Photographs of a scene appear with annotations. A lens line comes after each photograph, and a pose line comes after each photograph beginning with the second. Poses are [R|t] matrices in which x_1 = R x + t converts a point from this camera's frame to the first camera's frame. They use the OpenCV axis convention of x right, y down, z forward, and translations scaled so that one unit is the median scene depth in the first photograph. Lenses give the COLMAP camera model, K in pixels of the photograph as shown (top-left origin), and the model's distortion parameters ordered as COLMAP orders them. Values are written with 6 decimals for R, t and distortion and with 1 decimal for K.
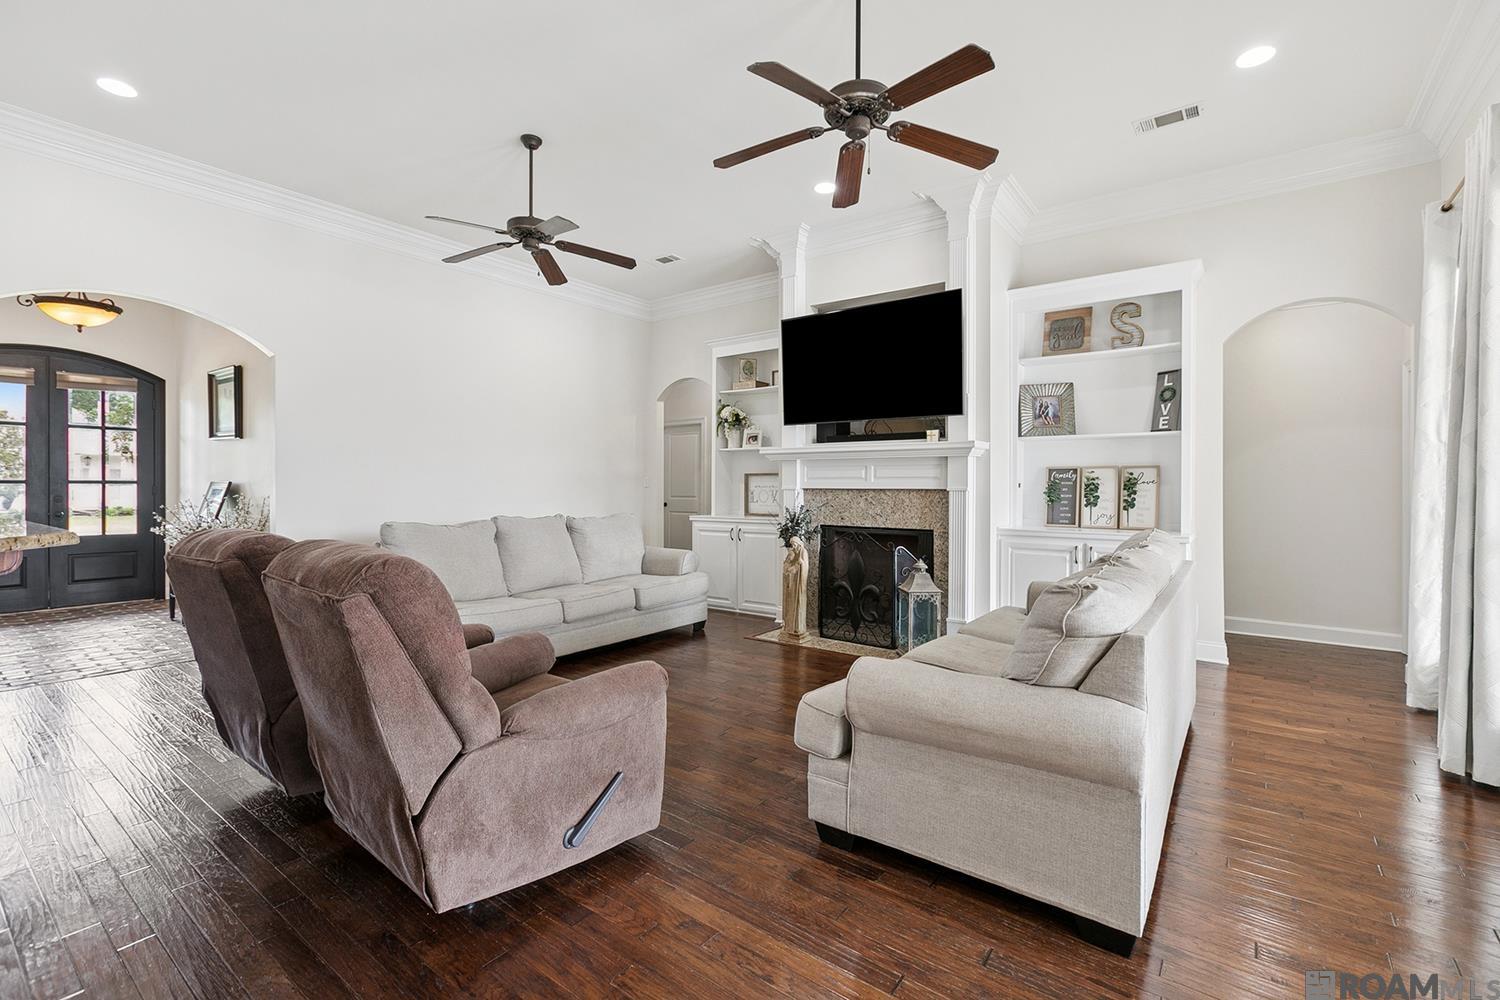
lens RADIAL K [[668.0, 0, 750.0], [0, 668.0, 500.0], [0, 0, 1]] dist [0.000347, -0.000088]
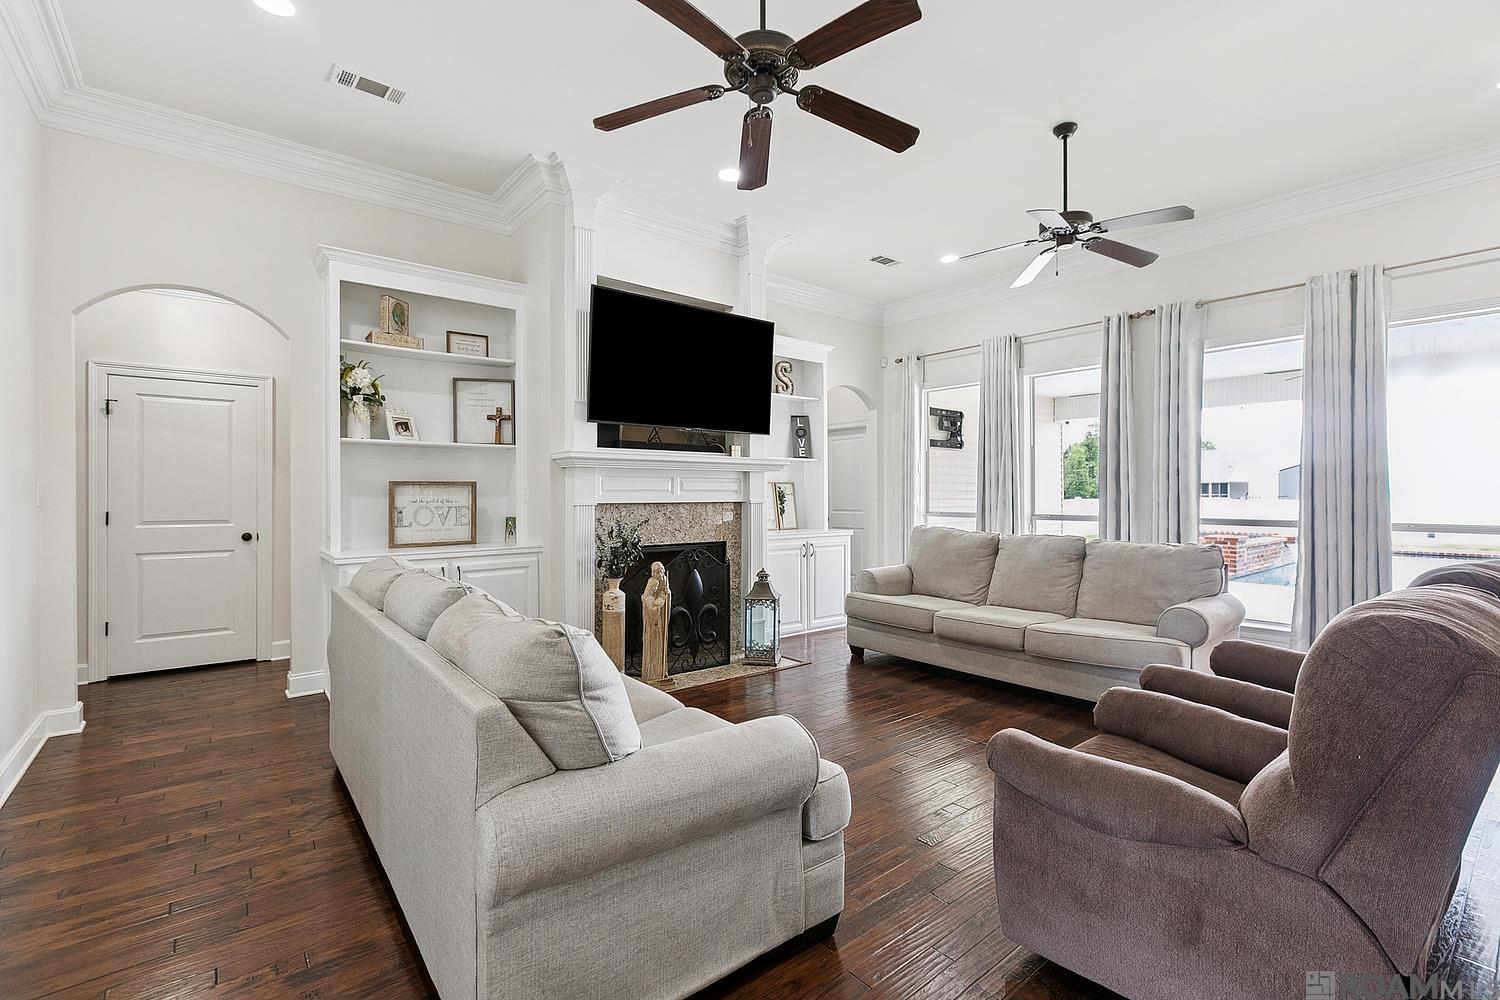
lens RADIAL K [[668.0, 0, 750.0], [0, 668.0, 500.0], [0, 0, 1]] dist [0.000347, -0.000088]
pose [[0.237885, -0.013454, 0.971200, -0.712962], [0.021808, 0.999726, 0.008508, -0.026650], [-0.971049, 0.019156, 0.238113, 0.703035]]
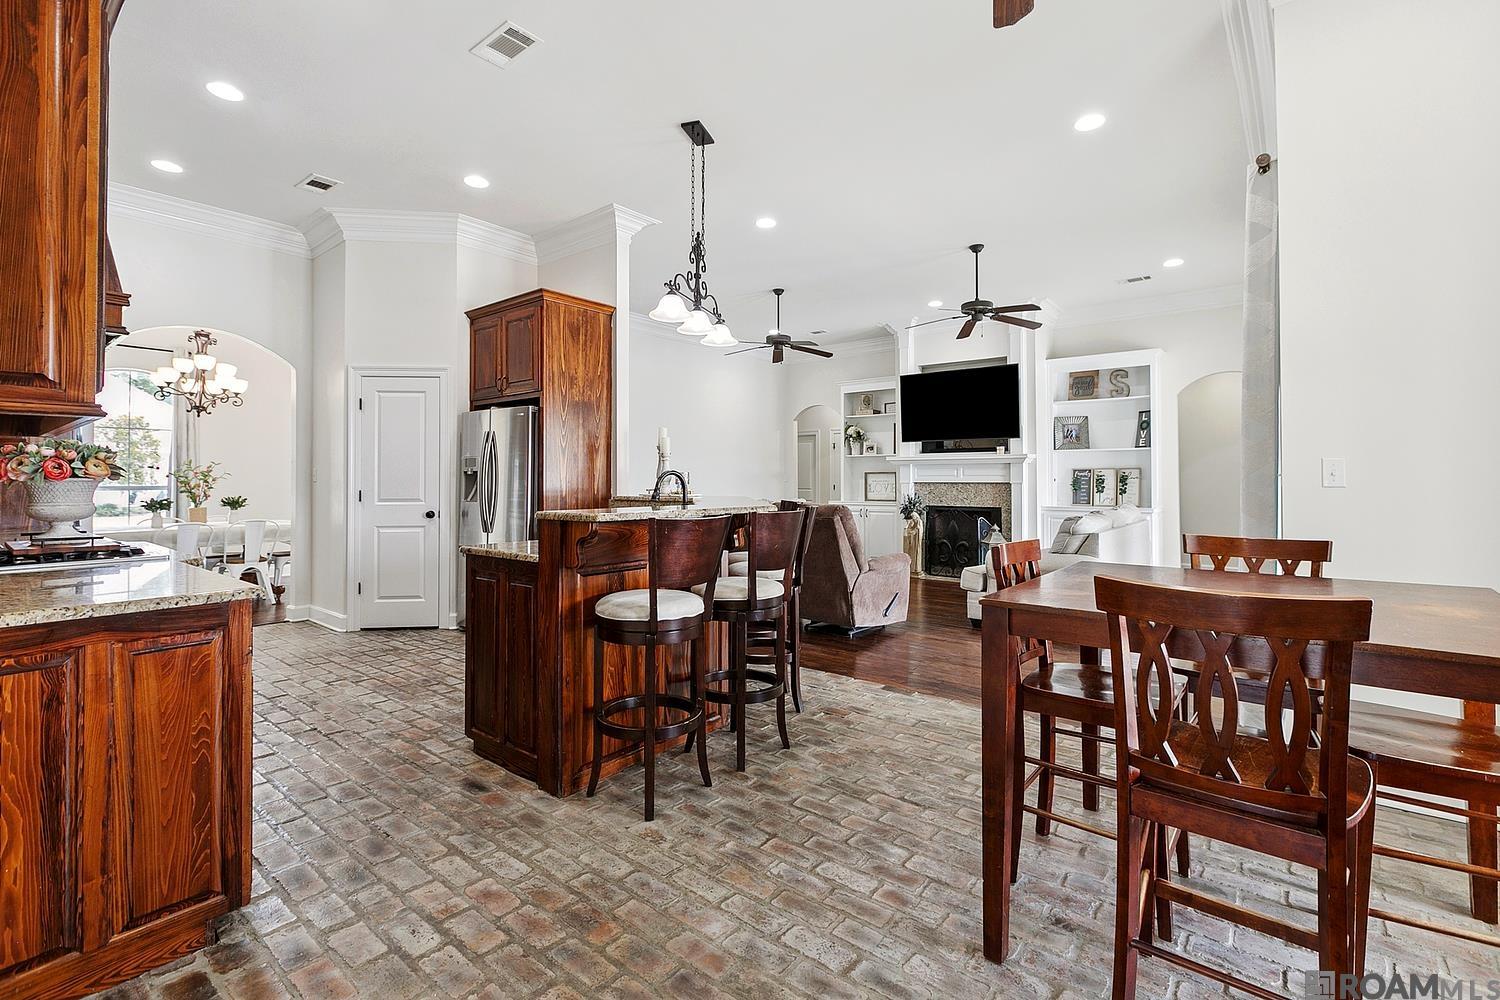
lens RADIAL K [[674.4, 0, 749.1], [0, 674.4, 478.5], [0, 0, 1]] dist [-0.000992, 0.000065]
pose [[0.999062, -0.003479, -0.043155, -0.263743], [0.002477, 0.999727, -0.023244, 0.010486], [0.043224, 0.023115, 0.998798, -0.658105]]
